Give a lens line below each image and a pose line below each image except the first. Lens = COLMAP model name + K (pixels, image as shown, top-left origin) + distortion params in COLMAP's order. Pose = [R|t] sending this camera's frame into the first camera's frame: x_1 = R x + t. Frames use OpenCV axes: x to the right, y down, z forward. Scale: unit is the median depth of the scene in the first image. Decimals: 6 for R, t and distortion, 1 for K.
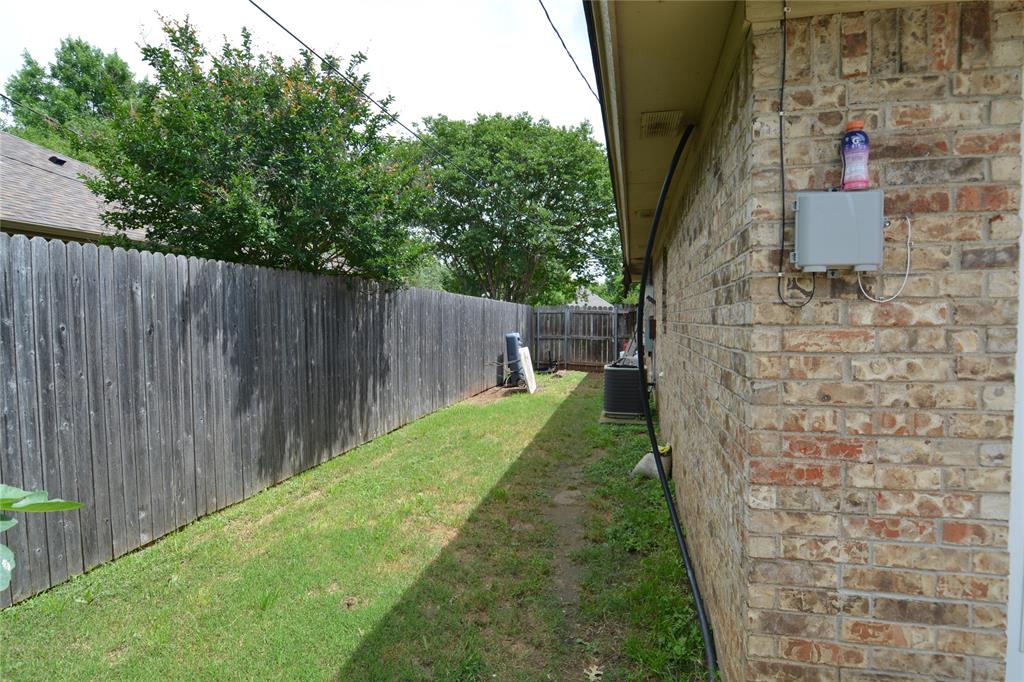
lens RADIAL K [[539.2, 0, 511.1], [0, 539.2, 342.1], [0, 0, 1]] dist [0.017935, -0.029210]
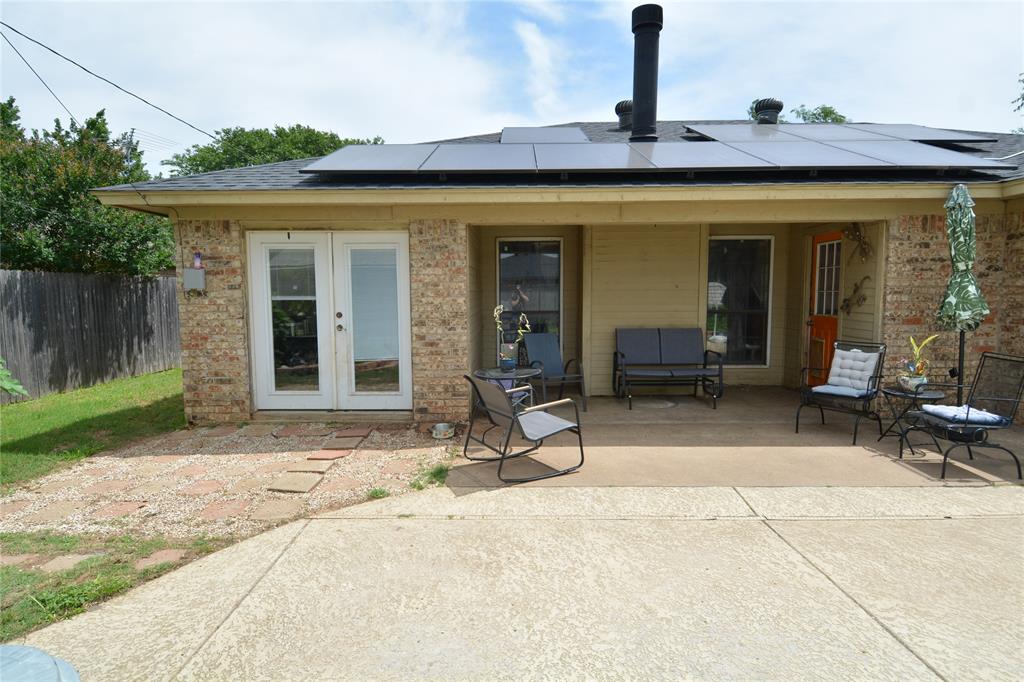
lens RADIAL K [[539.2, 0, 511.1], [0, 539.2, 342.1], [0, 0, 1]] dist [0.017935, -0.029210]
pose [[0.977915, -0.019585, 0.208083, 0.686957], [0.010245, 0.998895, 0.045870, 0.027737], [-0.208752, -0.042725, 0.977035, -1.098008]]
